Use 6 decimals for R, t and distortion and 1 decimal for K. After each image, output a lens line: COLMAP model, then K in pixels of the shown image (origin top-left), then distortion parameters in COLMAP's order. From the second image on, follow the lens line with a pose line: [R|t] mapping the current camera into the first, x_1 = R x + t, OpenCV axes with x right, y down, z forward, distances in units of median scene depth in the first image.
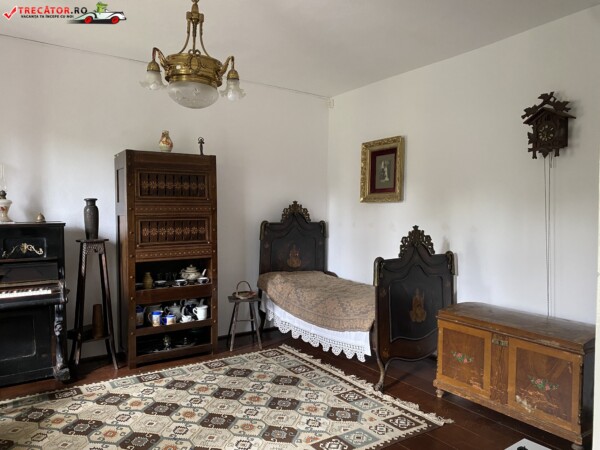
lens RADIAL K [[459.8, 0, 296.6], [0, 459.8, 220.8], [0, 0, 1]] dist [0.046919, -0.049121]
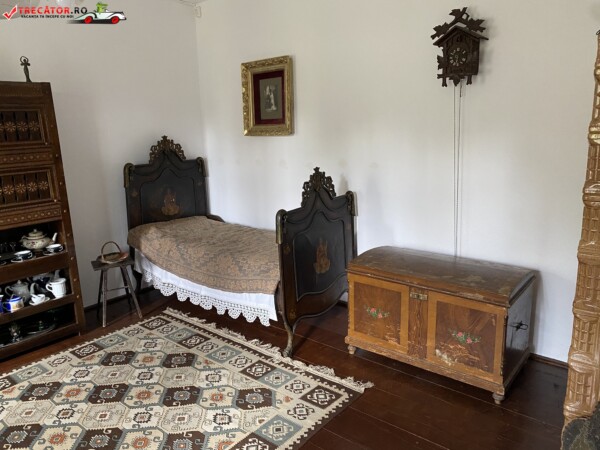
lens RADIAL K [[459.8, 0, 293.5], [0, 459.8, 218.2], [0, 0, 1]] dist [0.046919, -0.049121]
pose [[0.958992, -0.092463, 0.267928, -0.023835], [0.044714, 0.982810, 0.179126, -0.050651], [-0.279885, -0.159800, 0.946641, 0.173369]]
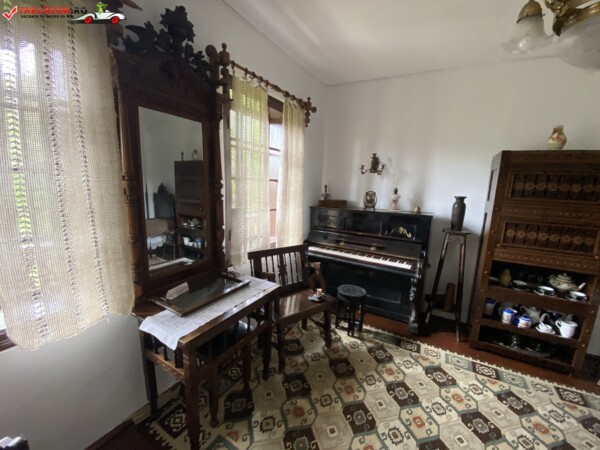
lens RADIAL K [[242.5, 0, 296.3], [0, 242.5, 227.7], [0, 0, 1]] dist [0.016902, -0.018513]
pose [[0.452849, 0.170901, -0.875055, -0.080168], [-0.055478, 0.984957, 0.163655, -0.051474], [0.889859, -0.025564, 0.455518, 0.362525]]
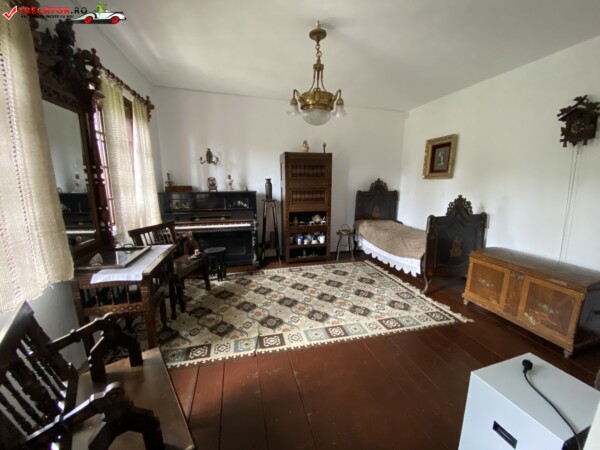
lens RADIAL K [[242.5, 0, 295.6], [0, 242.5, 226.1], [0, 0, 1]] dist [0.016902, -0.018513]
pose [[0.943519, 0.057319, -0.326322, 0.013185], [-0.006367, 0.987876, 0.155114, -0.009287], [0.331257, -0.144275, 0.932445, 0.055493]]
